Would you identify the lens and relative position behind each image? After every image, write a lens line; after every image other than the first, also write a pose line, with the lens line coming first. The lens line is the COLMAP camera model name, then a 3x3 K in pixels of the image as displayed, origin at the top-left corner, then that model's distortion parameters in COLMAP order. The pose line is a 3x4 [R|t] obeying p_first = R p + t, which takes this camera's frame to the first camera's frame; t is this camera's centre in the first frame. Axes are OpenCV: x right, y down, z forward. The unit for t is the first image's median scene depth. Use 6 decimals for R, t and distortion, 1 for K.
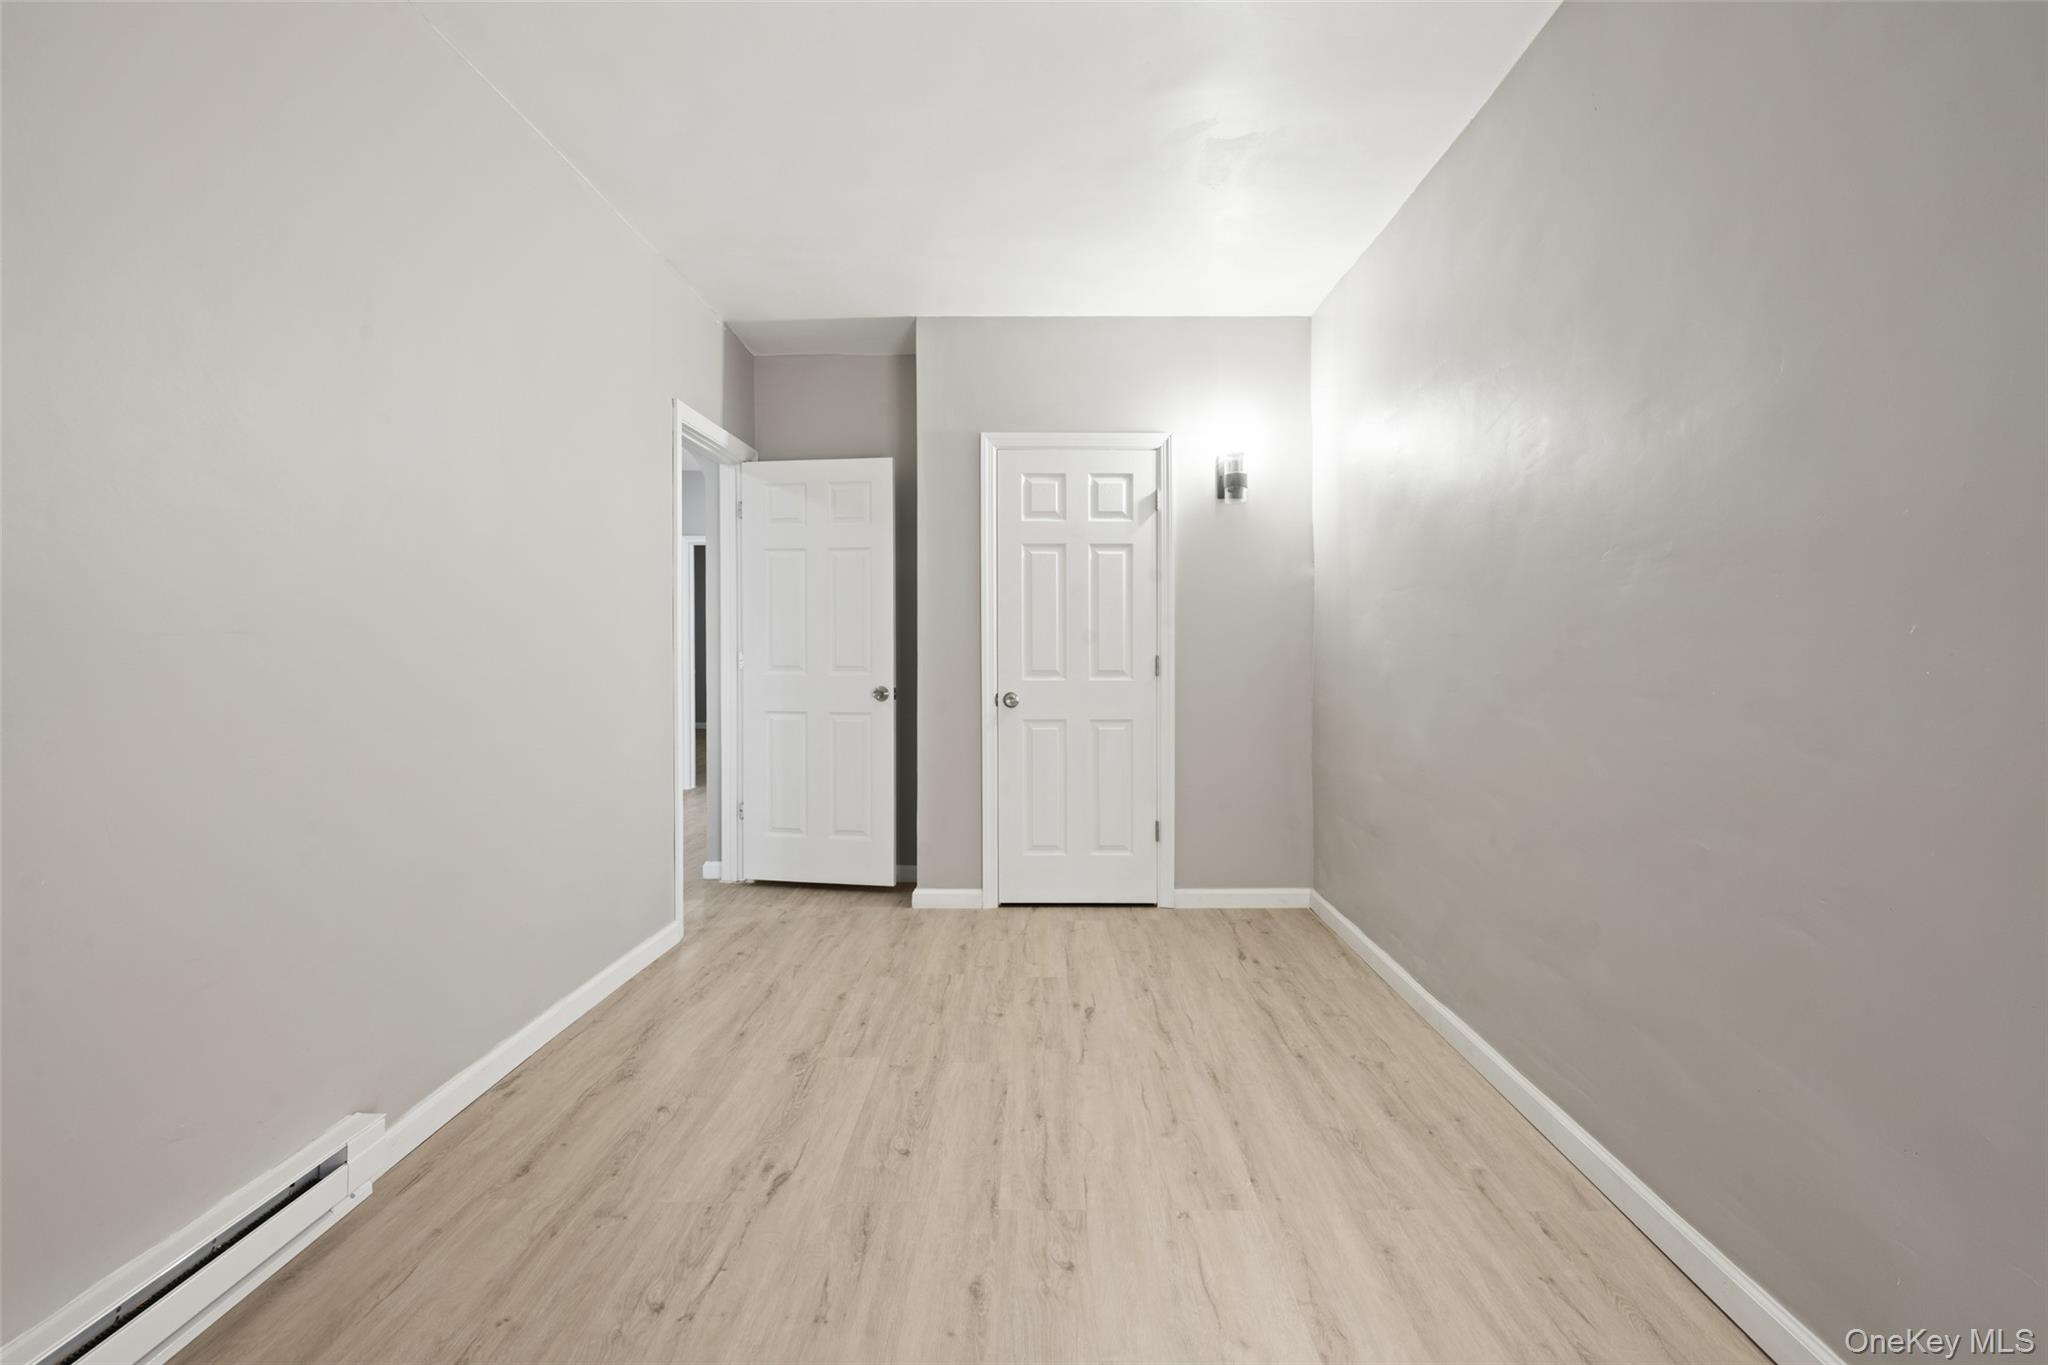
lens RADIAL K [[831.5, 0, 1026.2], [0, 831.5, 645.3], [0, 0, 1]] dist [-0.000953, -0.000071]
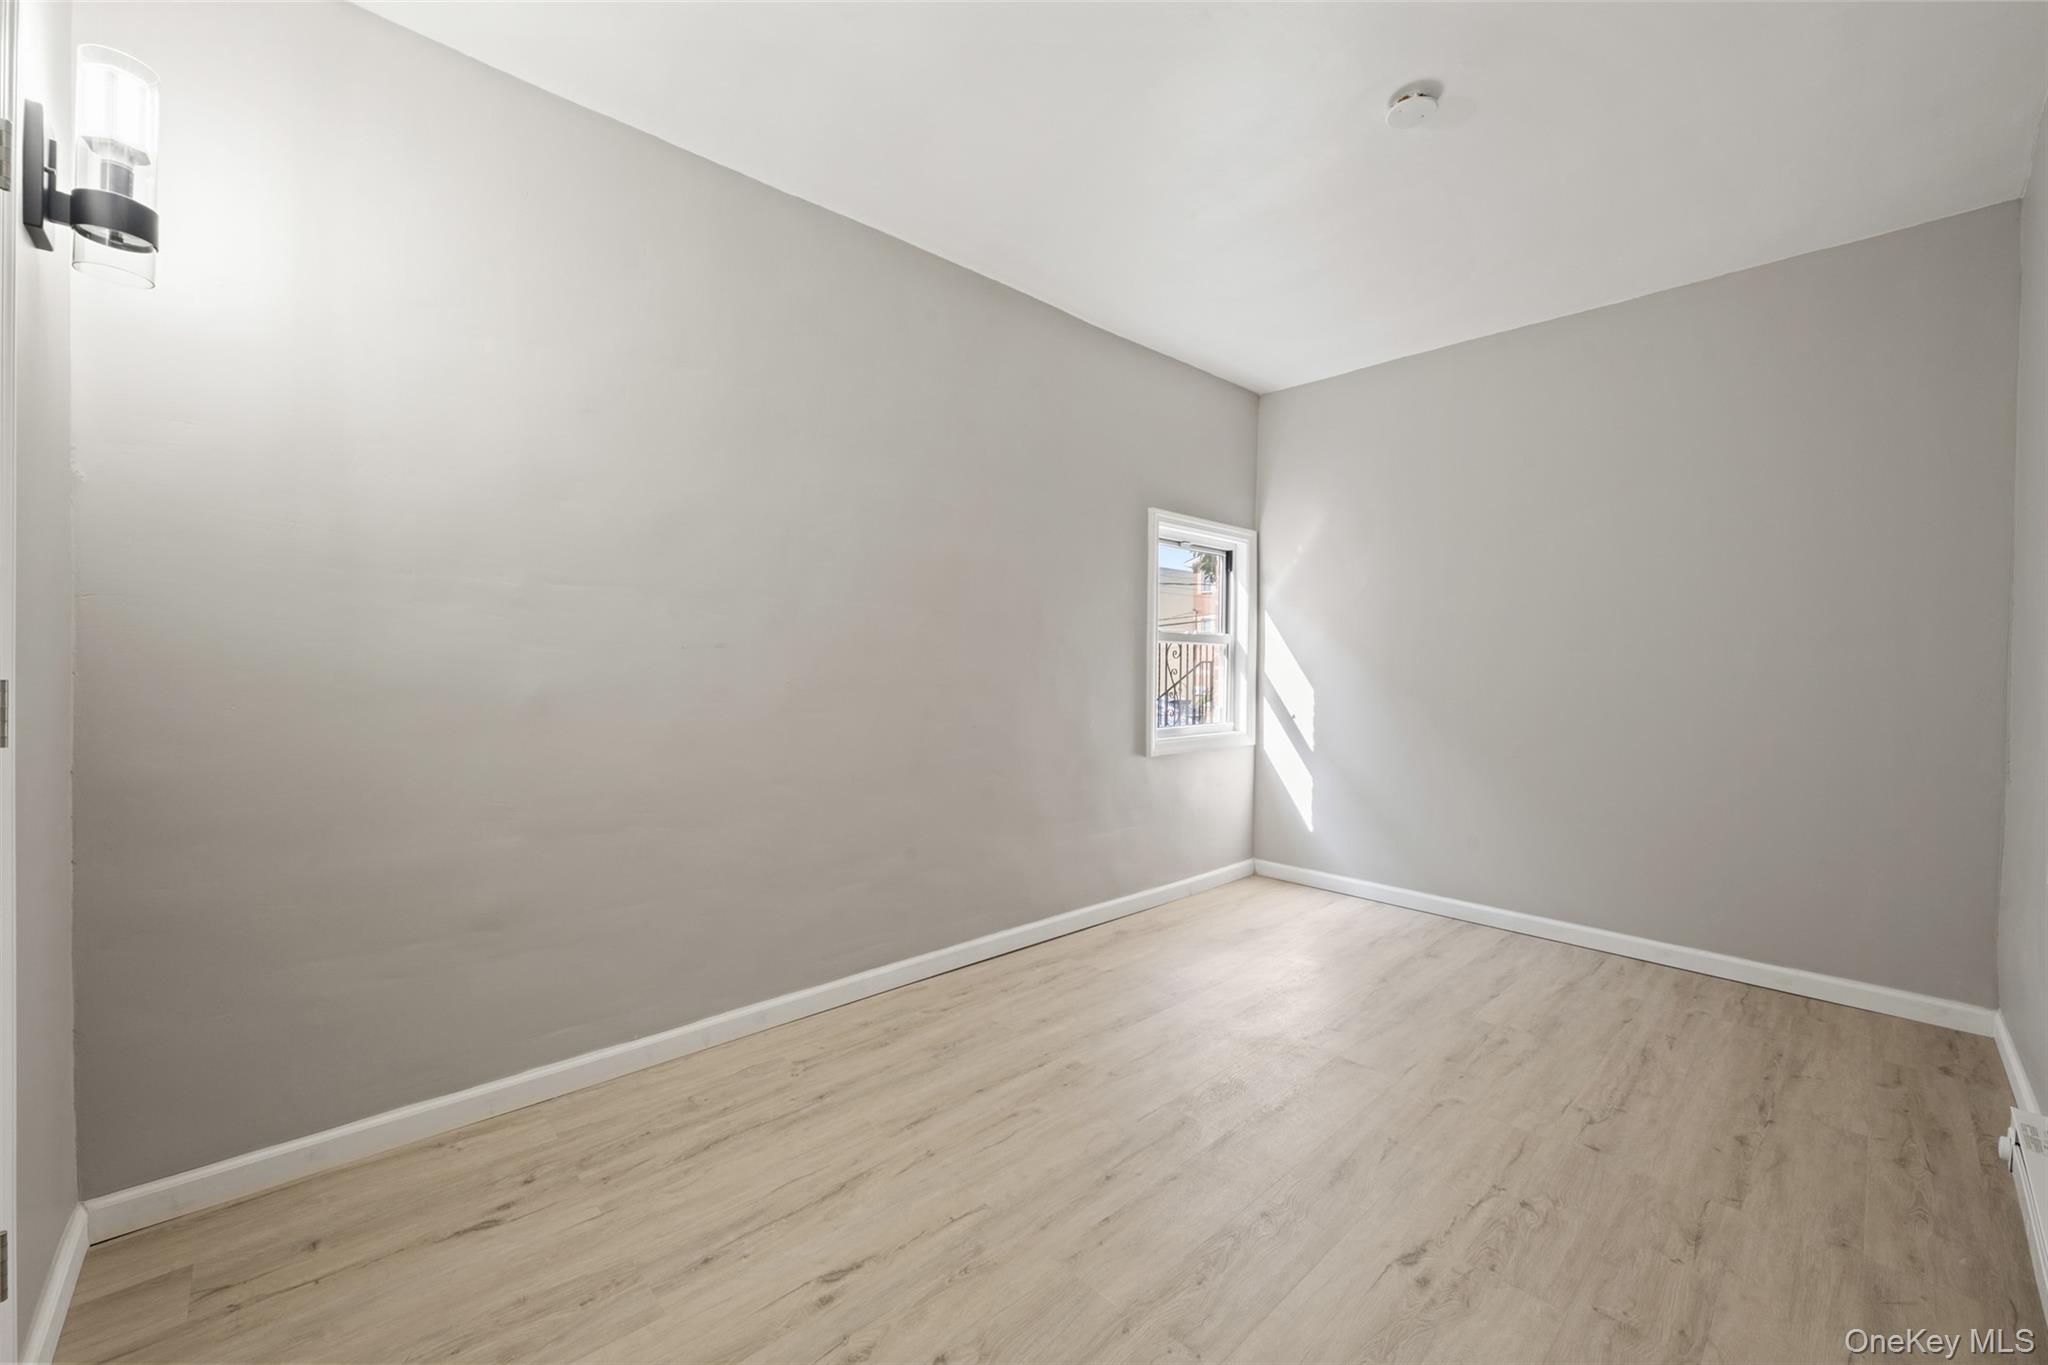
lens RADIAL K [[831.5, 0, 1026.2], [0, 831.5, 645.3], [0, 0, 1]] dist [-0.000953, -0.000071]
pose [[-0.705343, 0.005615, 0.708844, -0.594712], [-0.012407, 0.999718, -0.020265, 0.002948], [-0.708758, -0.023088, -0.705074, 1.795111]]
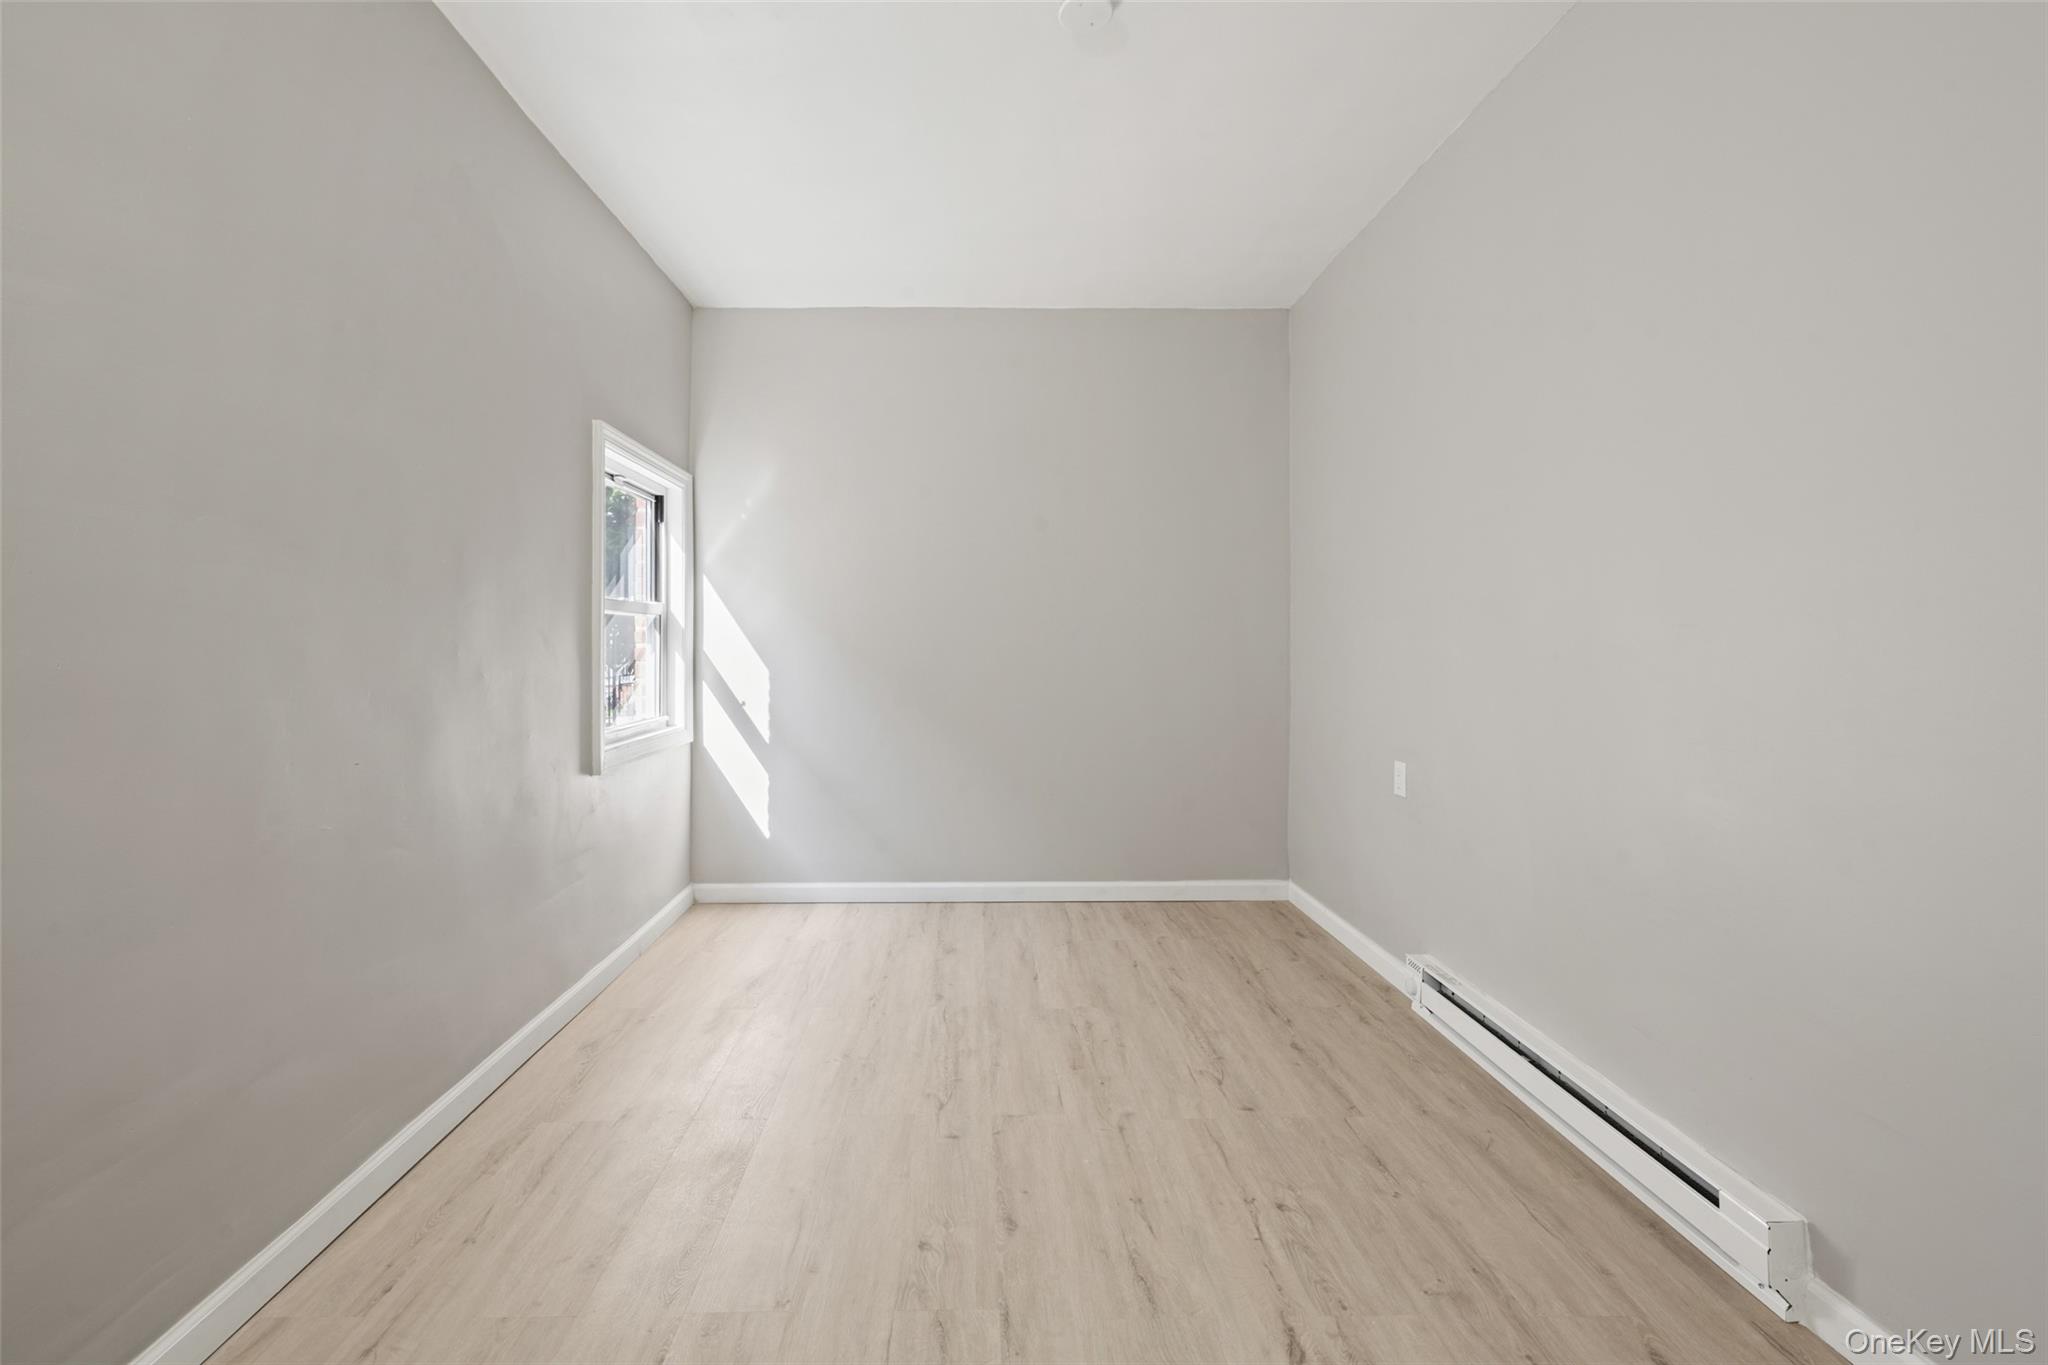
lens RADIAL K [[848.8, 0, 996.9], [0, 848.8, 616.9], [0, 0, 1]] dist [-0.002200, 0.000187]
pose [[-0.998882, 0.000130, -0.047274, 0.008145], [0.001502, 0.999579, -0.028979, 0.003996], [0.047251, -0.029018, -0.998461, 1.632101]]
